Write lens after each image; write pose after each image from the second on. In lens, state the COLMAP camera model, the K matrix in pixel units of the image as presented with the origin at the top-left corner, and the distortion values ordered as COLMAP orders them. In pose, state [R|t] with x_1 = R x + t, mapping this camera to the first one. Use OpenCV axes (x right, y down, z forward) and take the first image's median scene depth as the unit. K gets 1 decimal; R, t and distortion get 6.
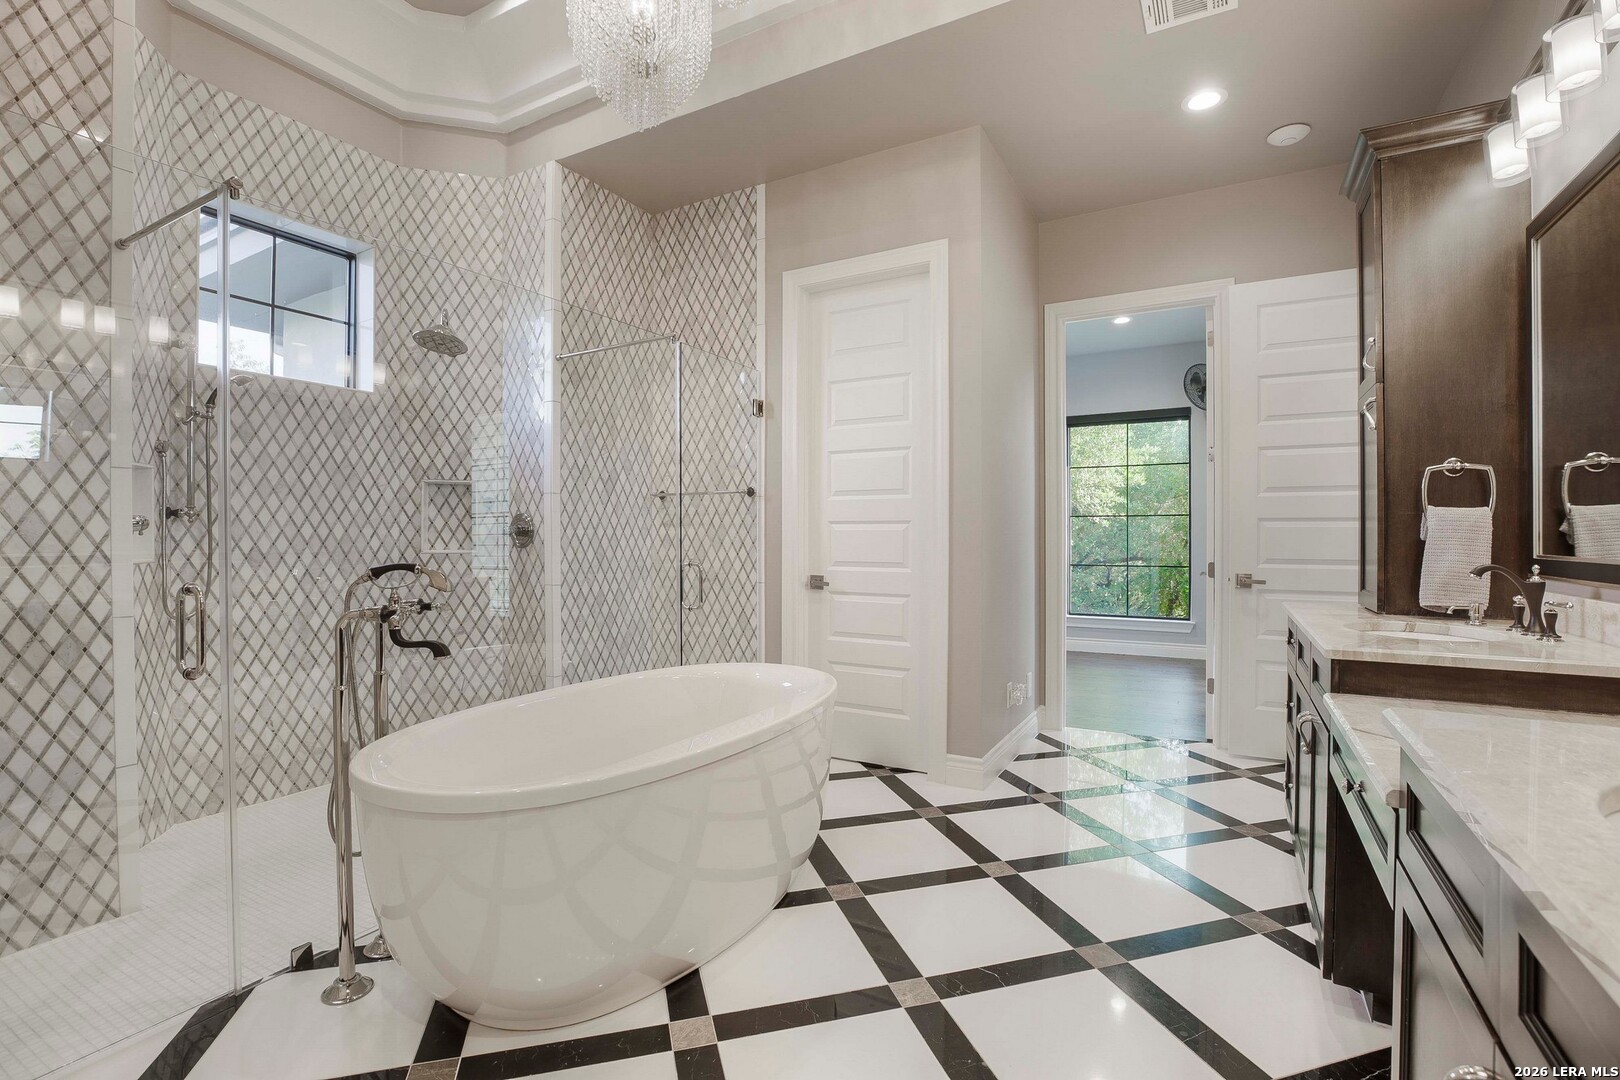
lens RADIAL K [[748.6, 0, 826.4], [0, 748.6, 538.1], [0, 0, 1]] dist [-0.045789, 0.012855]
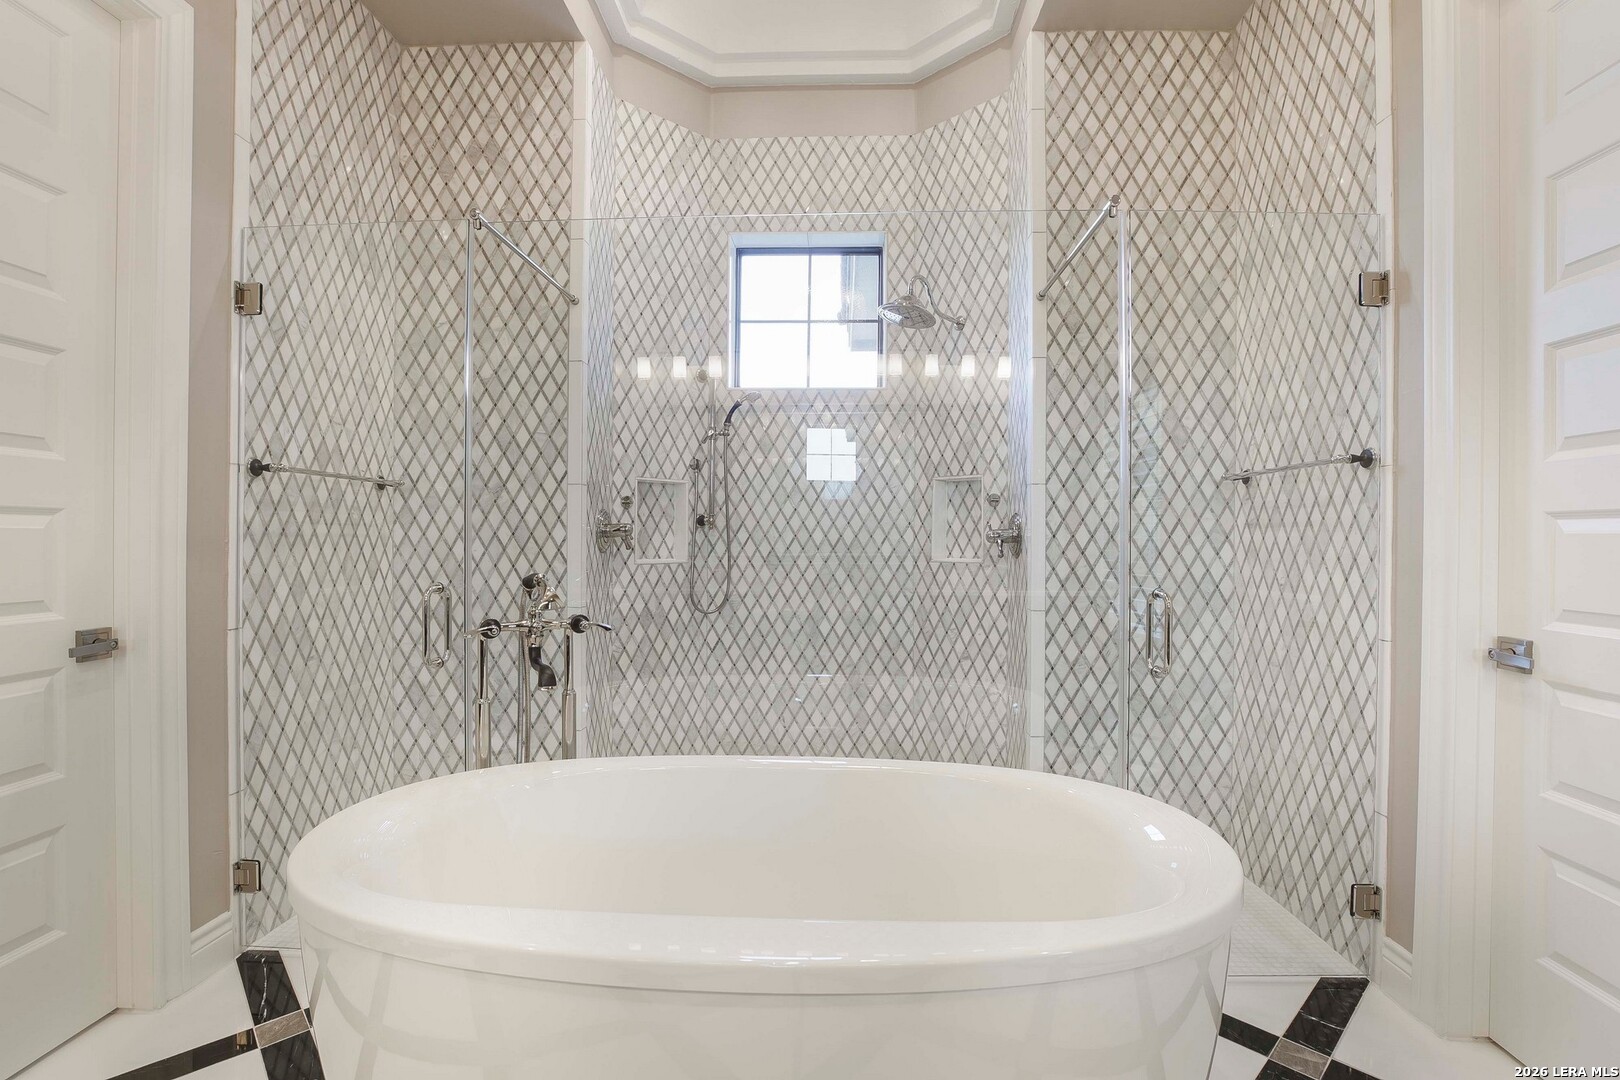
lens RADIAL K [[748.6, 0, 805.2], [0, 748.6, 543.2], [0, 0, 1]] dist [-0.045789, 0.012855]
pose [[0.445783, 0.007433, -0.895110, 0.182355], [-0.007542, 0.999961, 0.004548, -0.004041], [0.895109, 0.004724, 0.445821, 0.466960]]
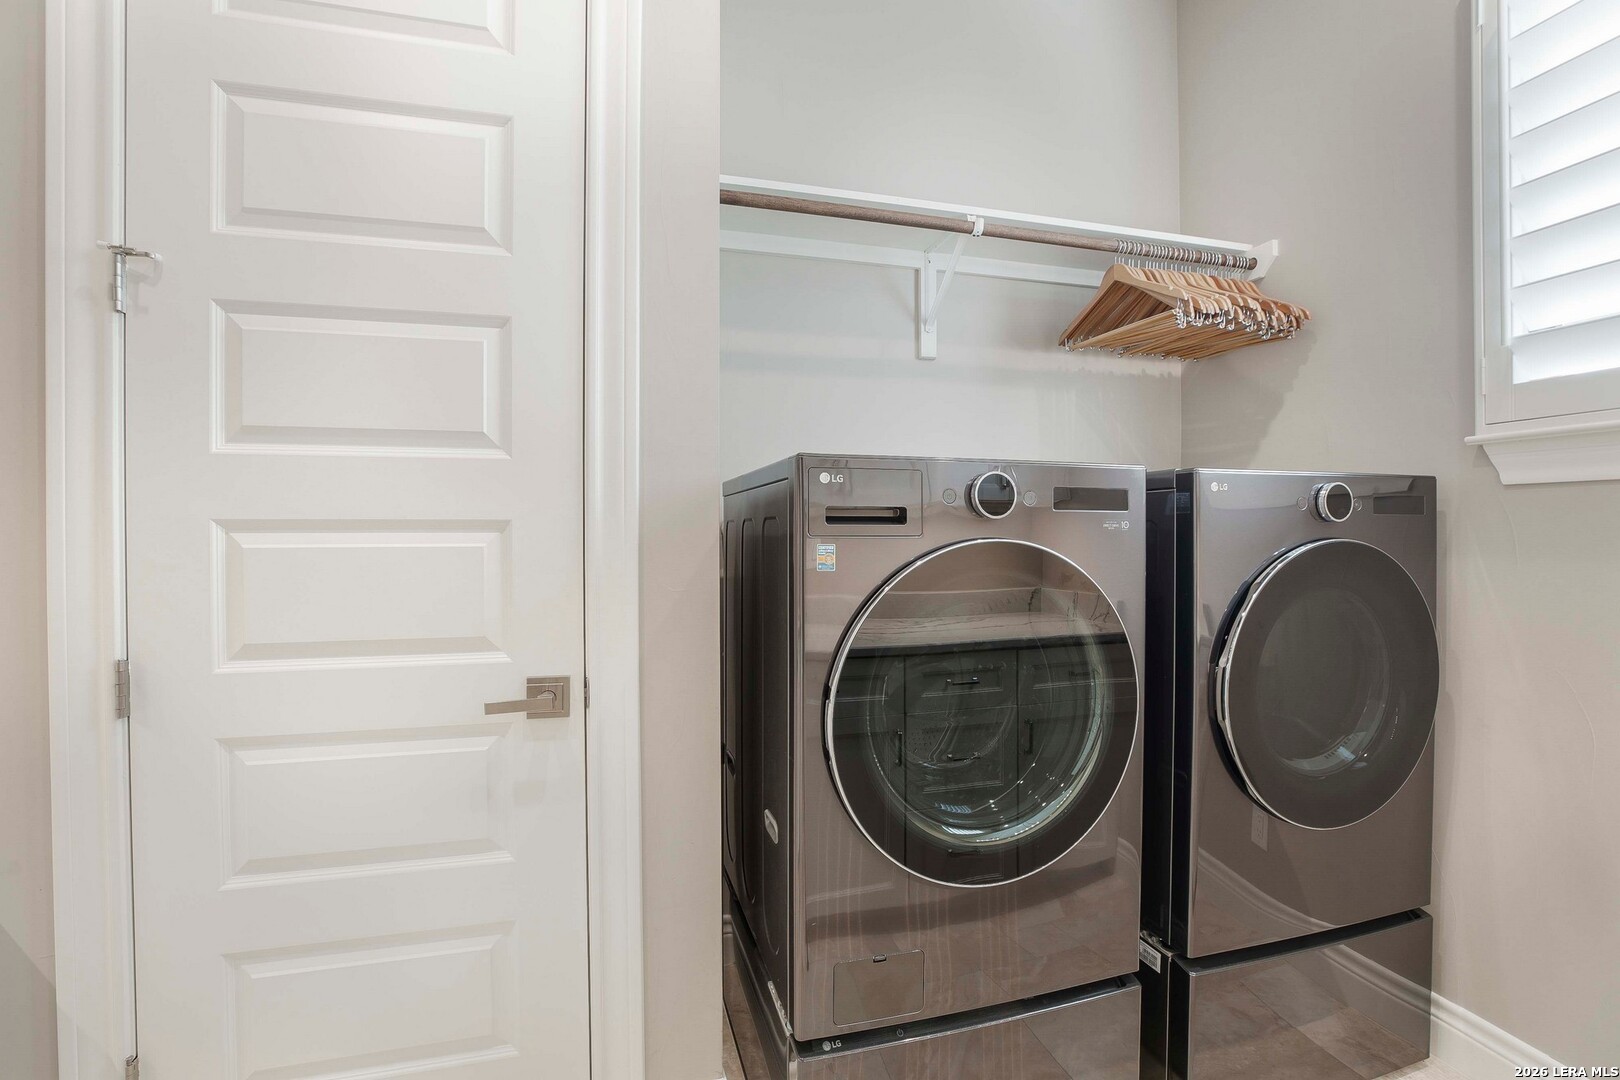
lens RADIAL K [[748.6, 0, 811.1], [0, 748.6, 541.5], [0, 0, 1]] dist [-0.045789, 0.012855]
pose [[-0.708917, 0.009505, -0.705228, -0.266351], [0.000243, 0.999912, 0.013233, -0.013219], [0.705292, 0.009210, -0.708858, 0.605933]]
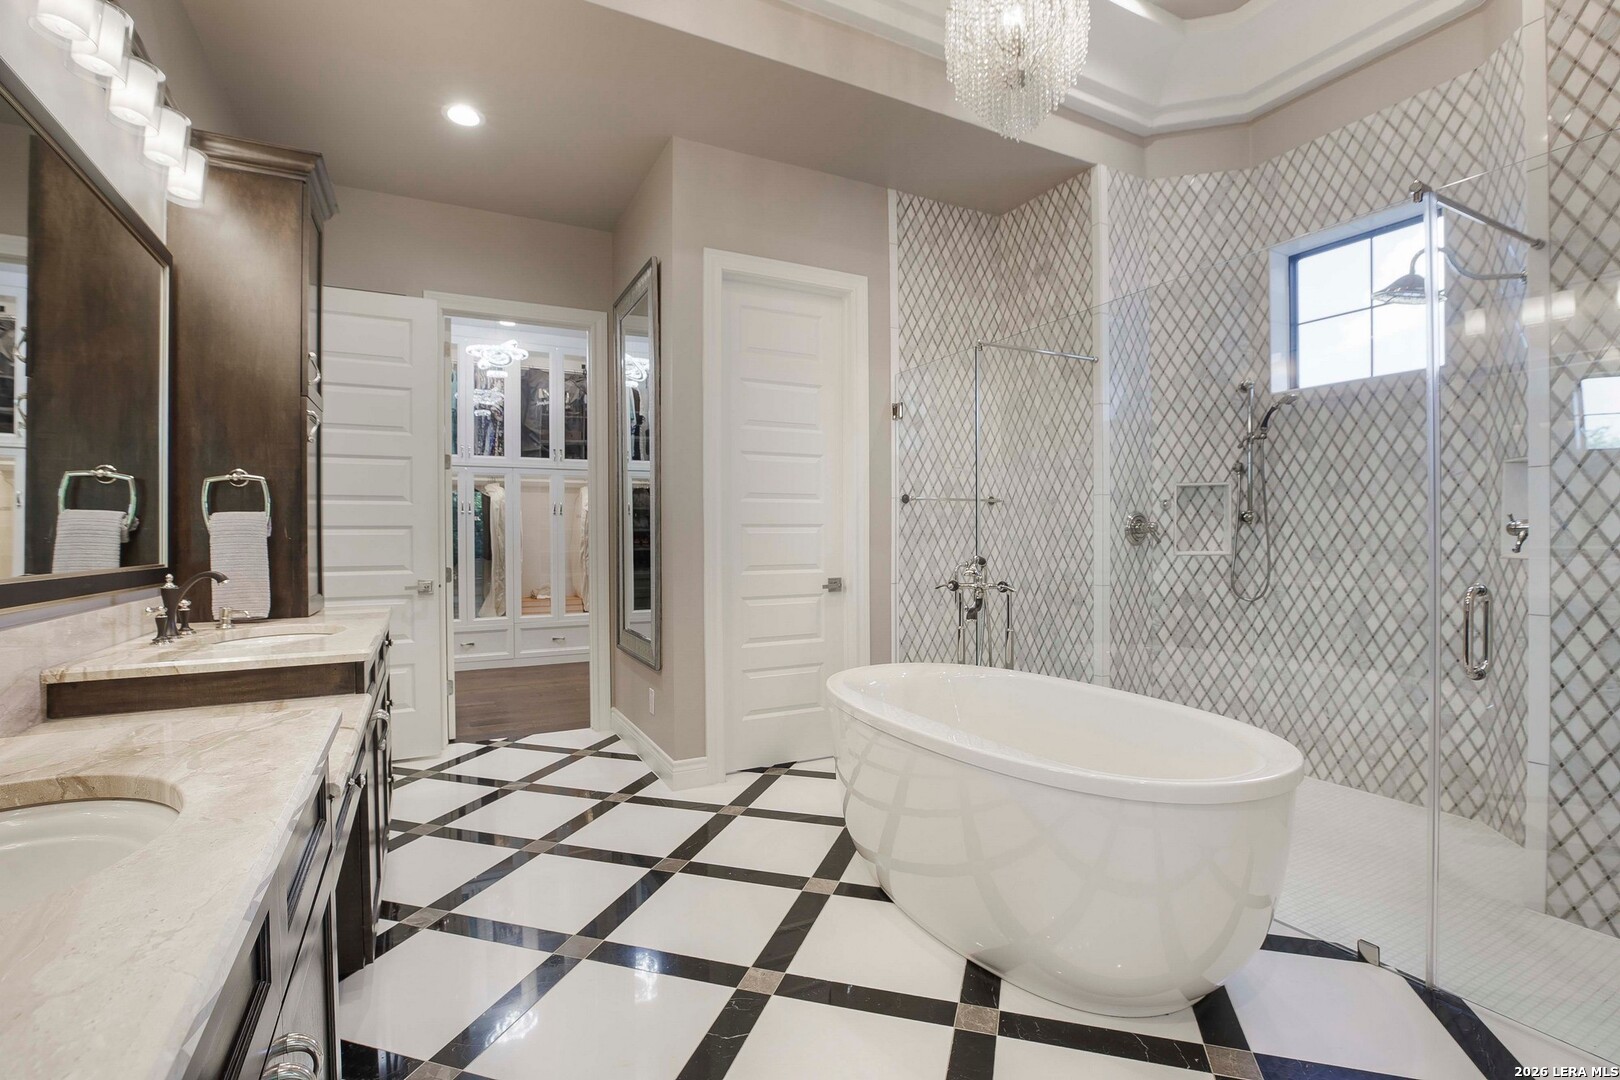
lens RADIAL K [[748.6, 0, 814.1], [0, 748.6, 539.4], [0, 0, 1]] dist [-0.045789, 0.012855]
pose [[-0.549047, 0.006948, -0.835762, 0.464622], [0.003100, 0.999975, 0.006277, -0.004543], [0.835785, 0.000856, -0.549056, 0.818985]]
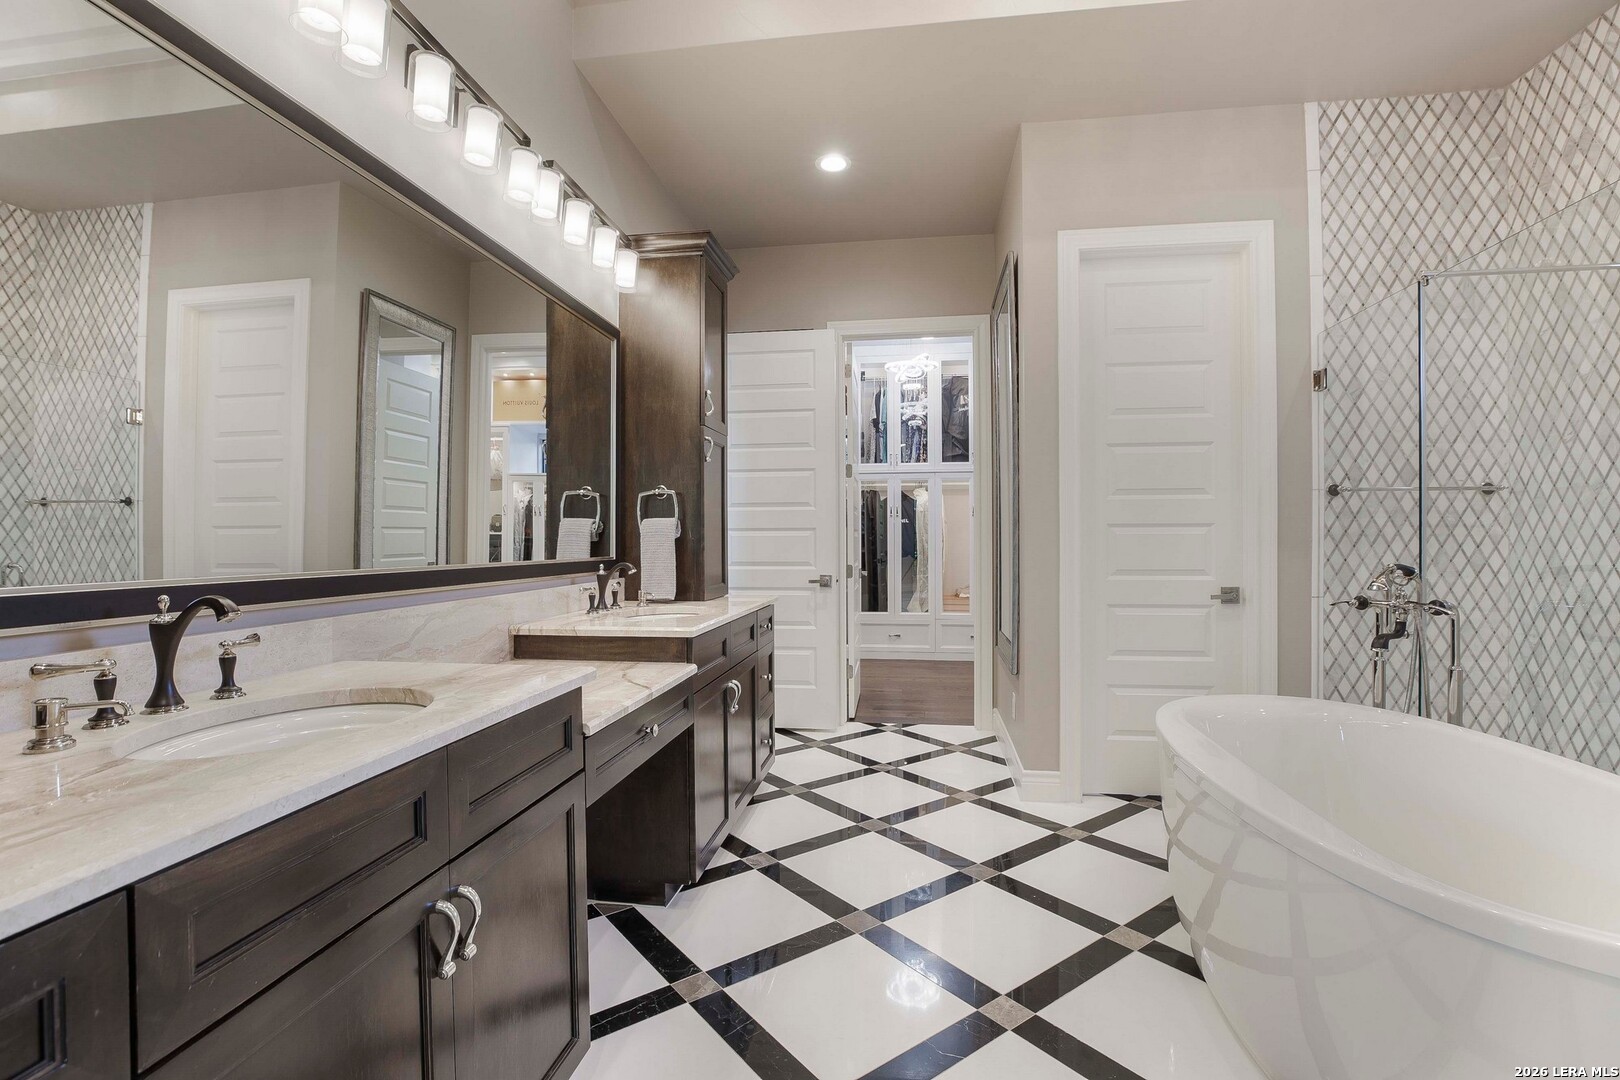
lens RADIAL K [[748.6, 0, 799.0], [0, 748.6, 540.0], [0, 0, 1]] dist [-0.045789, 0.012855]
pose [[-0.939727, 0.003062, -0.341912, 0.346137], [0.001998, 0.999992, 0.003463, -0.003482], [0.341920, 0.002571, -0.939726, 0.909394]]
